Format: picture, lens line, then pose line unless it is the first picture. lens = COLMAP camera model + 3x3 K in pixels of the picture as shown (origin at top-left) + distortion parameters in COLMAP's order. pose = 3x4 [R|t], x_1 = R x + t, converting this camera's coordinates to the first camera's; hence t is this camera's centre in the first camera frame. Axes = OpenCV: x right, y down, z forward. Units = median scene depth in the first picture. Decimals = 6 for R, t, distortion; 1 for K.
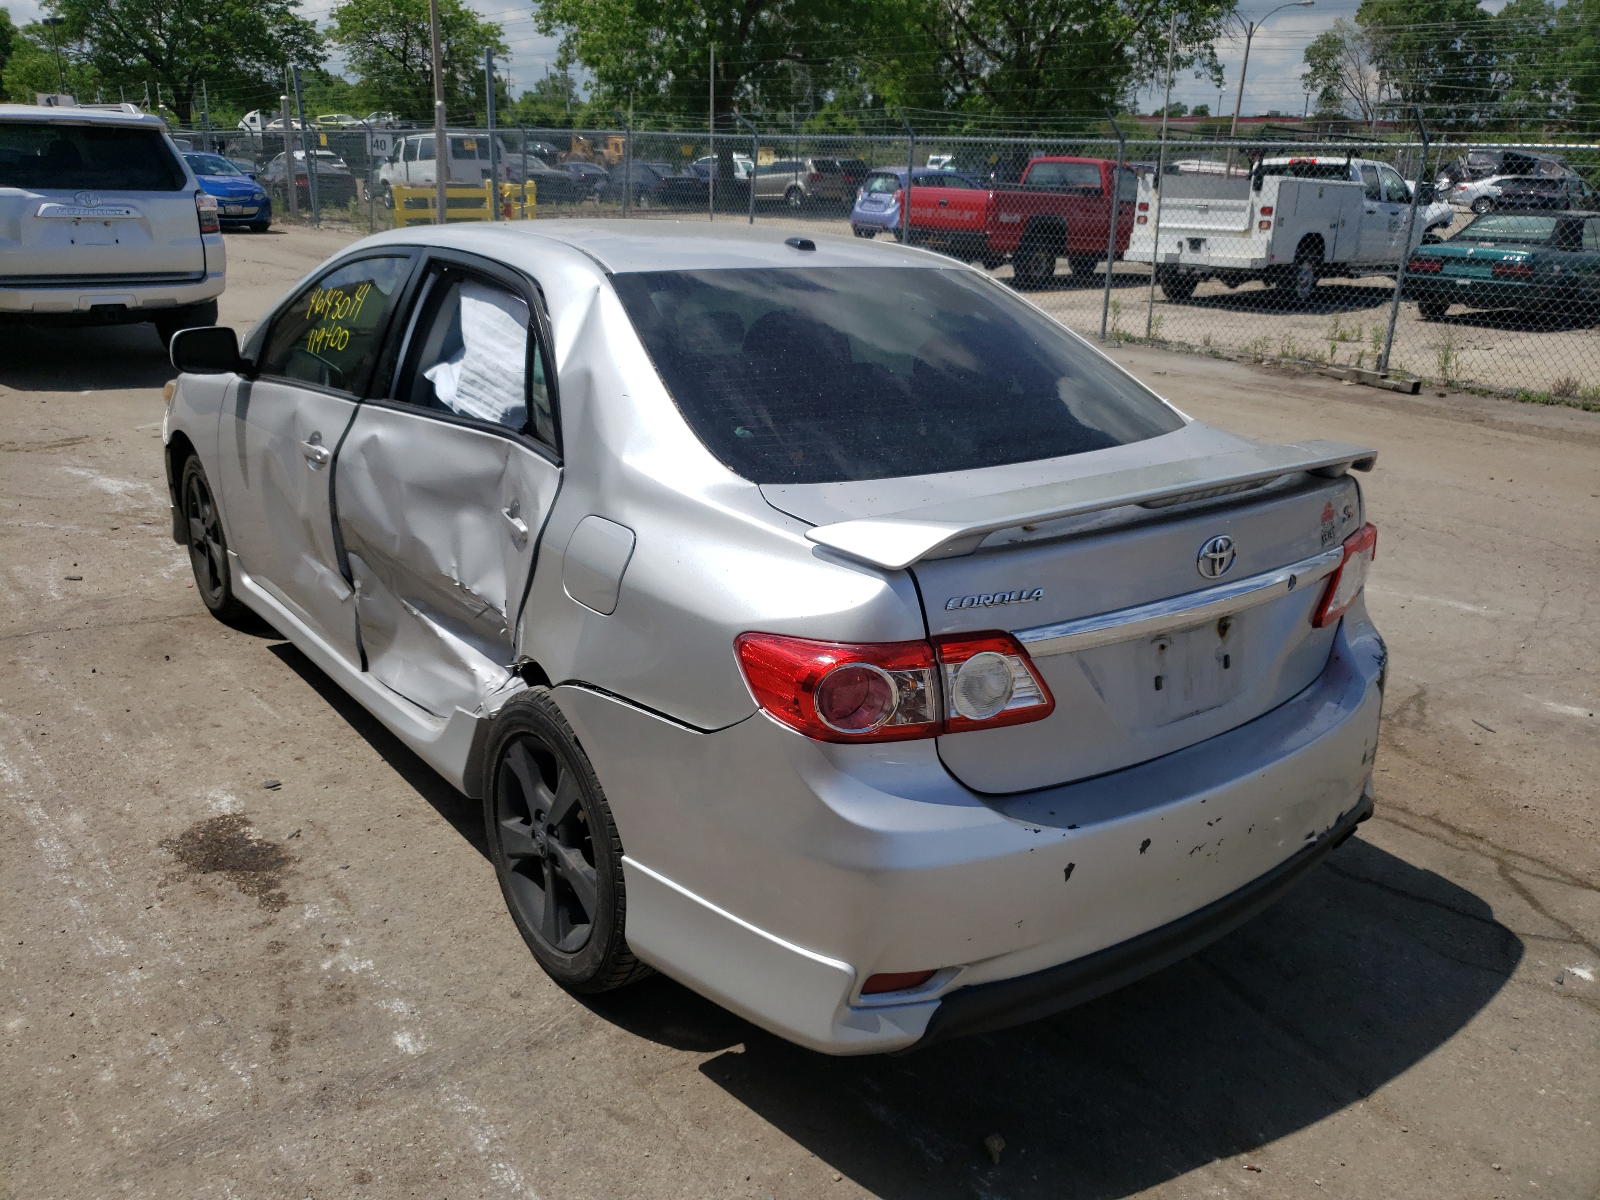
lens RADIAL K [[1228.1, 0, 800.3], [0, 1228.1, 603.9], [0, 0, 1]] dist [0.017014, 0.005664]
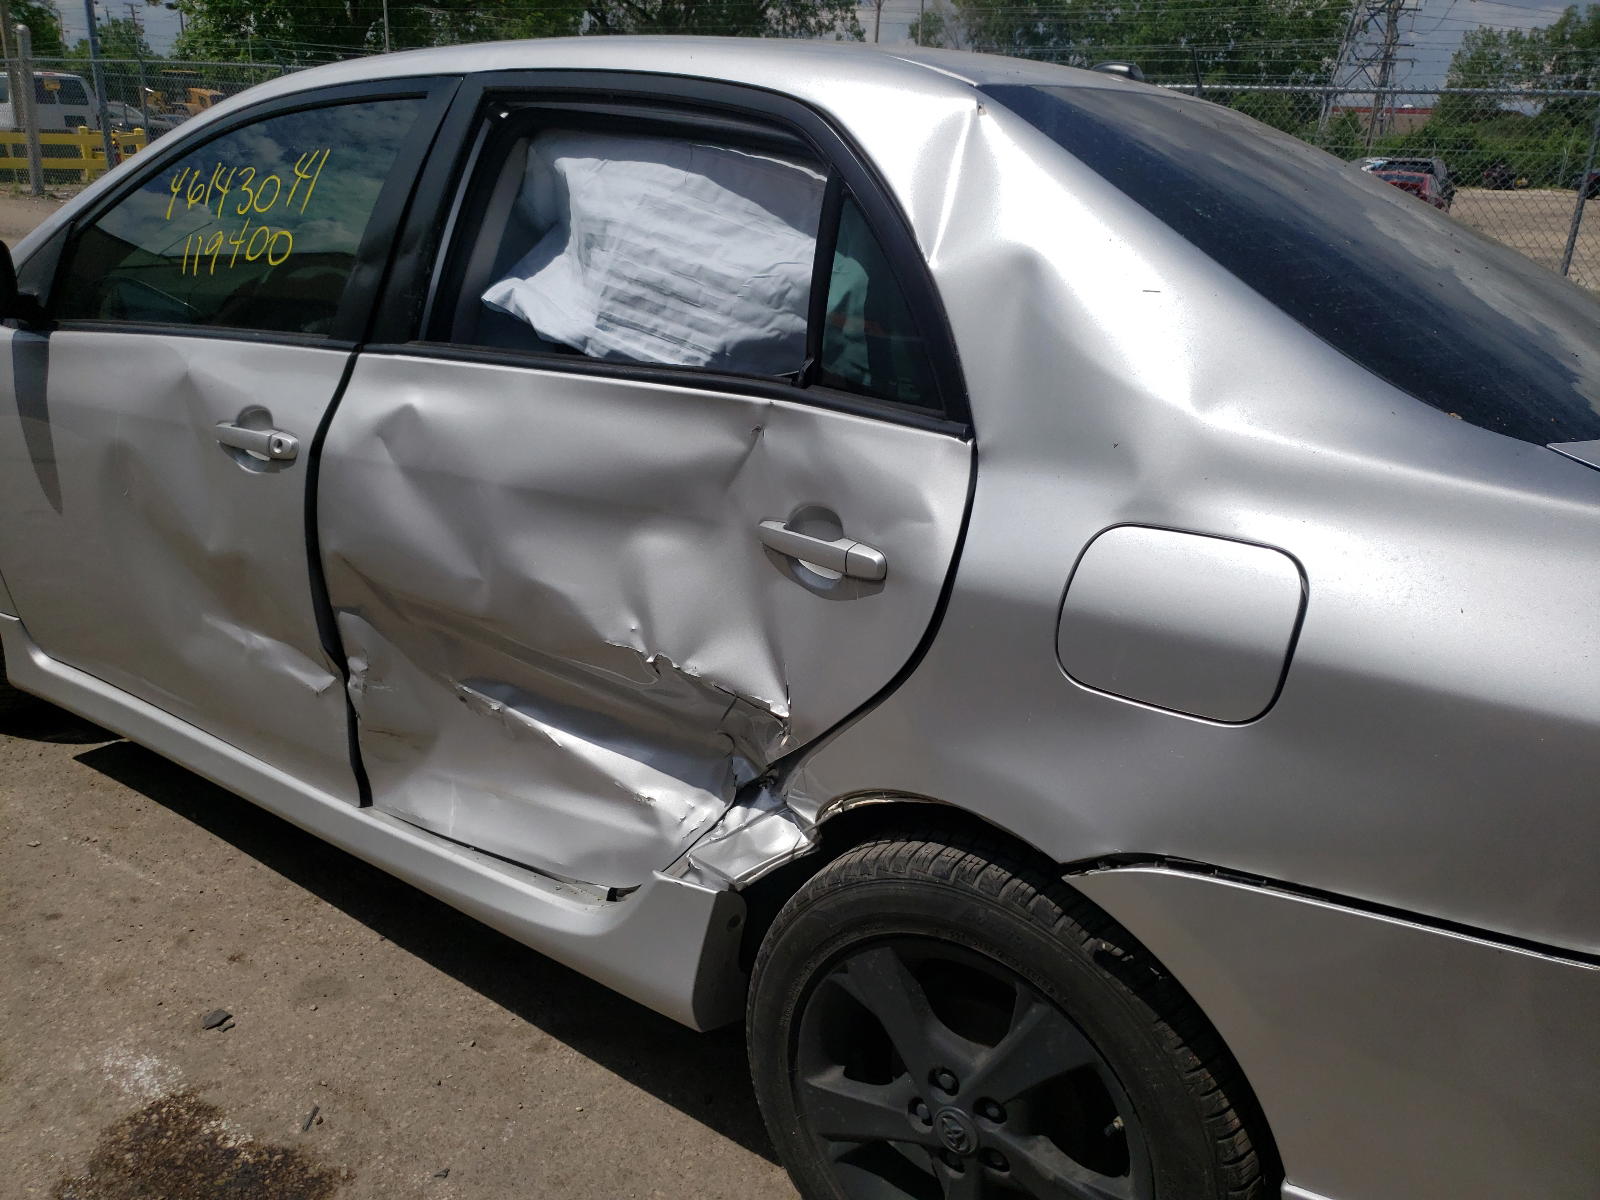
lens RADIAL K [[1228.1, 0, 800.3], [0, 1228.1, 603.9], [0, 0, 1]] dist [0.017014, 0.005664]
pose [[0.960809, -0.085263, 0.263774, -0.325595], [0.078899, 0.996280, 0.034648, -0.050883], [-0.265747, -0.012479, 0.963962, 0.399240]]
